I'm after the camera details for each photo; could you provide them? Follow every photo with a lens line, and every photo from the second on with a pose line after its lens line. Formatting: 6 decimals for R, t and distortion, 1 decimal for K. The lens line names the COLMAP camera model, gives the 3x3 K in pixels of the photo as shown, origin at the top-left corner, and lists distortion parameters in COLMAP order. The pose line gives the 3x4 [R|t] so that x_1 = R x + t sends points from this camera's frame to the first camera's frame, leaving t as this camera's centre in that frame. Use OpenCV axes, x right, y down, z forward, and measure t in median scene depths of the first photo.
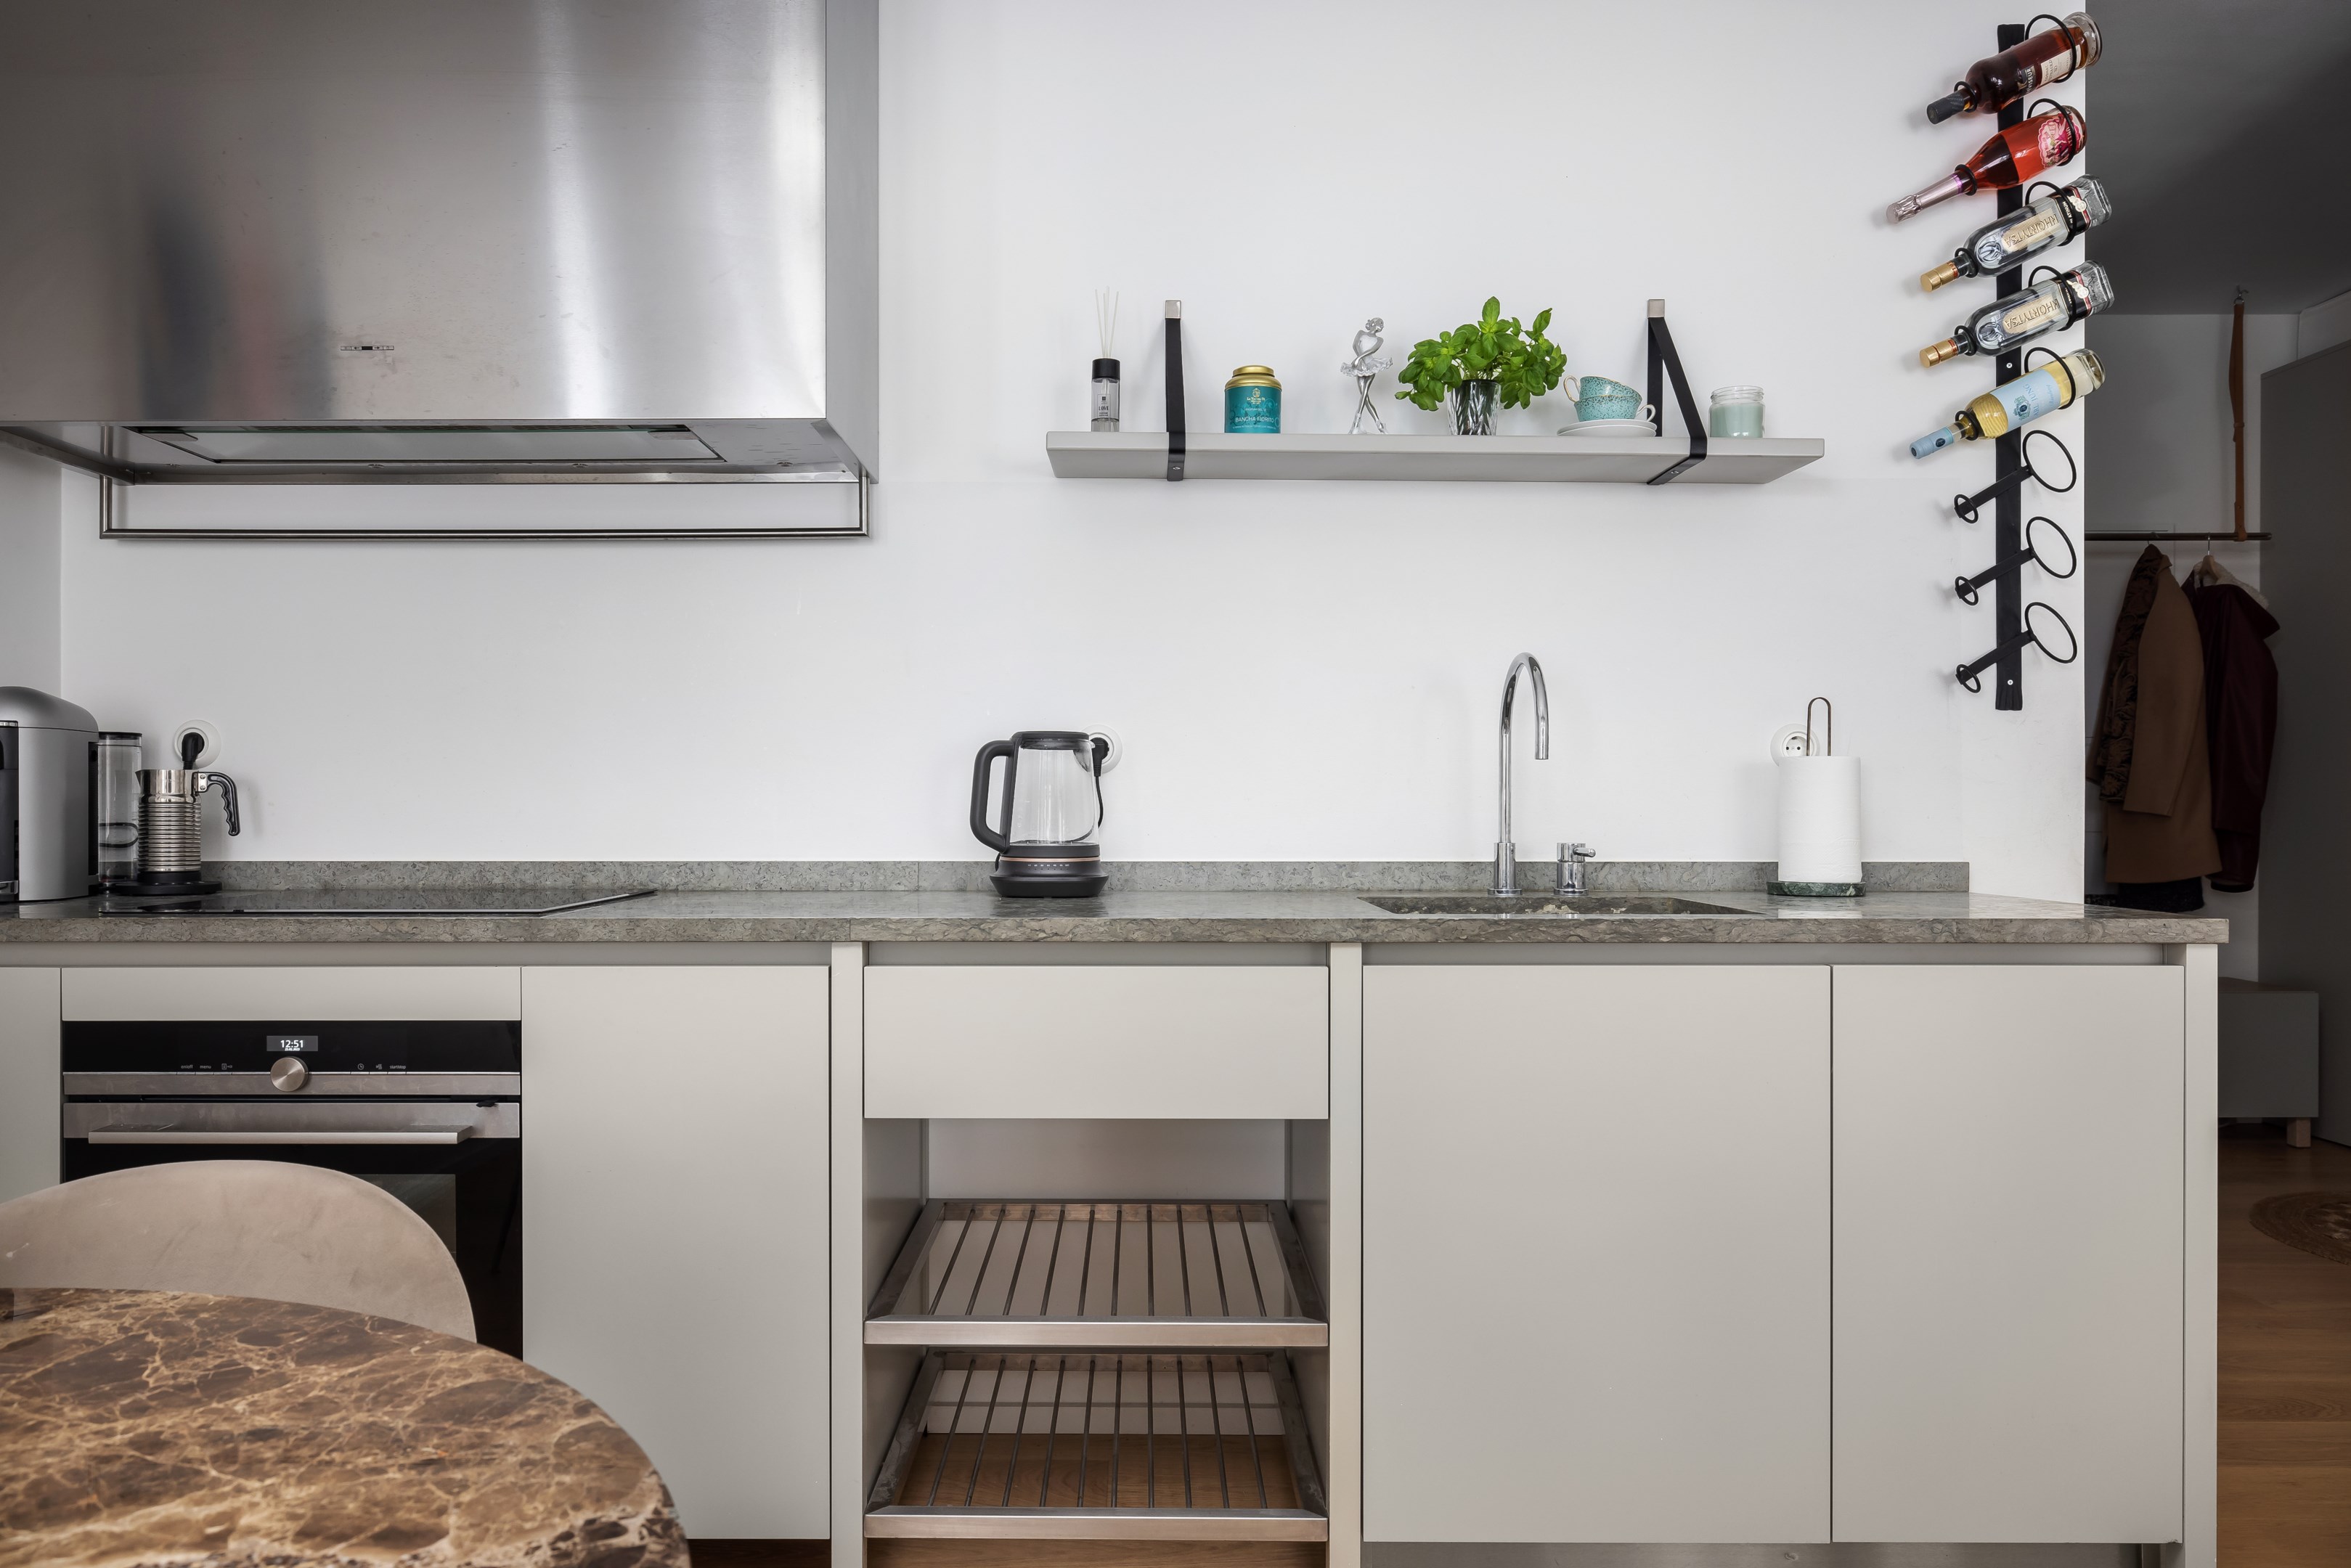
lens RADIAL K [[1619.7, 0, 1130.3], [0, 1619.7, 812.4], [0, 0, 1]] dist [-0.002878, 0.001215]
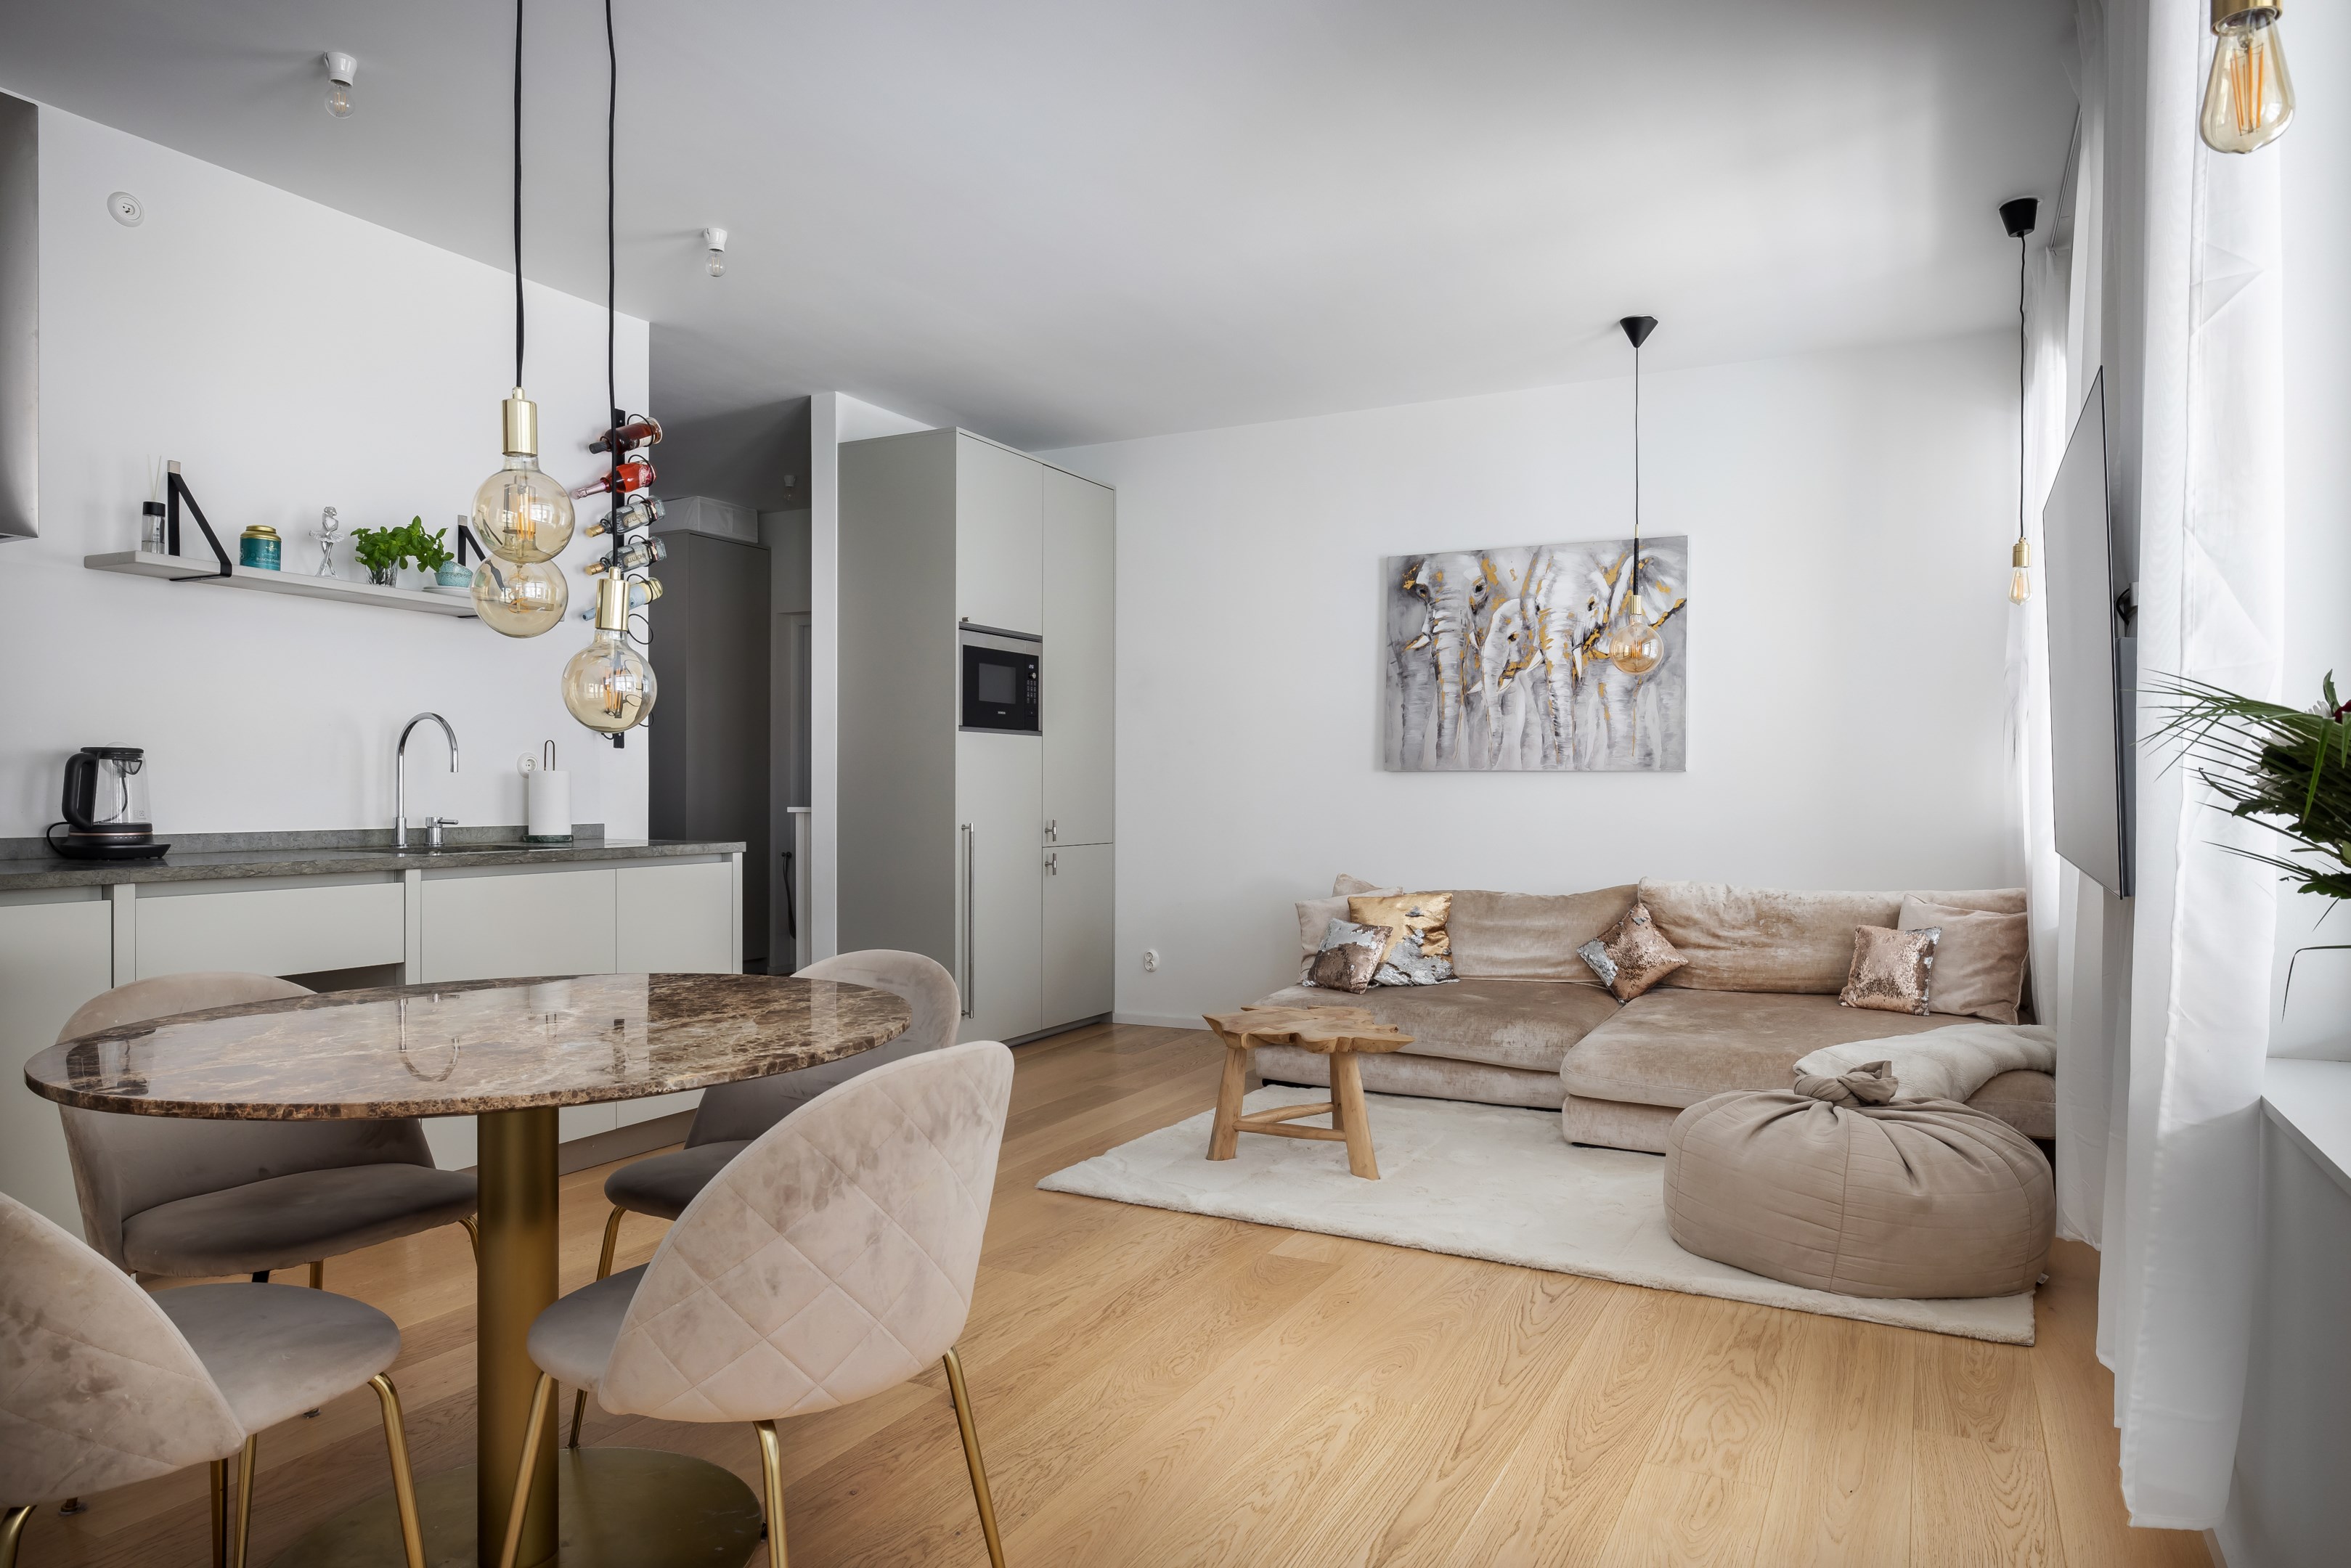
lens RADIAL K [[1436.9, 0, 1192.1], [0, 1436.9, 796.9], [0, 0, 1]] dist [-0.003737, -0.000327]
pose [[0.442686, -0.004291, 0.896666, -0.790280], [0.002639, 0.999990, 0.003483, -0.006710], [-0.896673, 0.000825, 0.442694, -0.464945]]
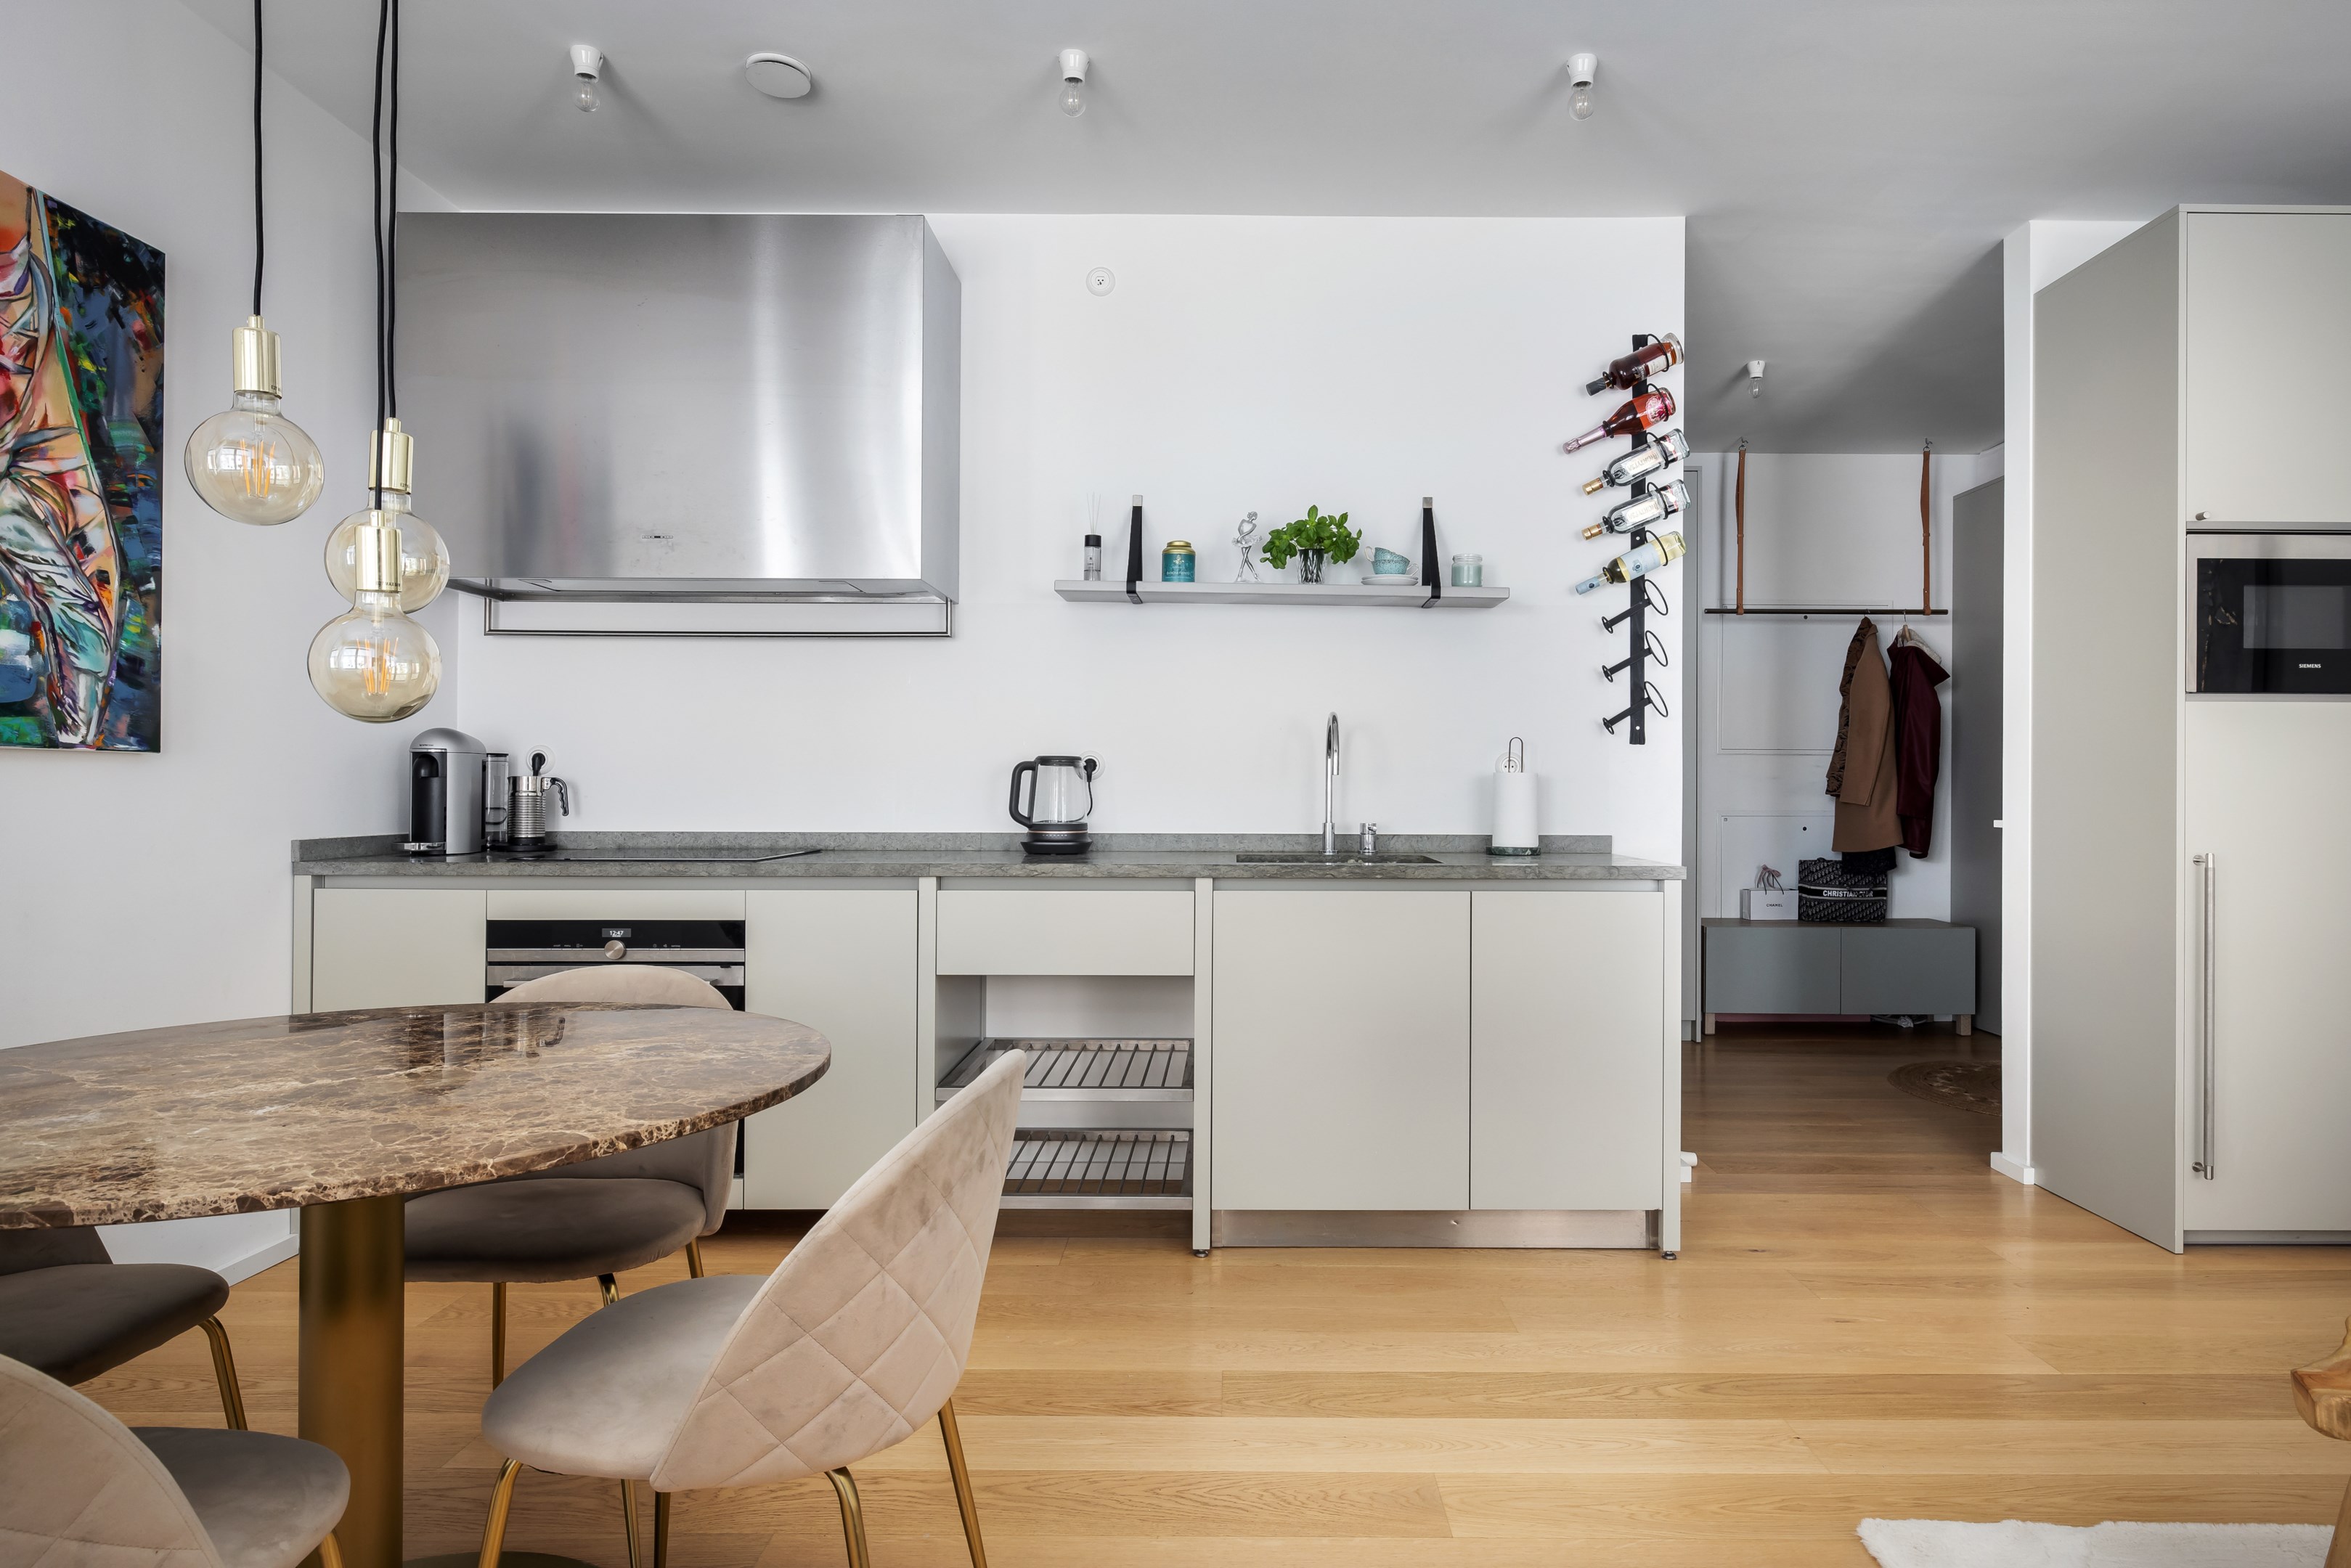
lens RADIAL K [[1376.6, 0, 1255.1], [0, 1376.6, 780.2], [0, 0, 1]] dist [0.007334, -0.004356]
pose [[0.999675, 0.004501, 0.025083, 0.119144], [-0.004240, 0.999937, -0.010434, -0.010349], [-0.025129, 0.010324, 0.999631, -0.433772]]
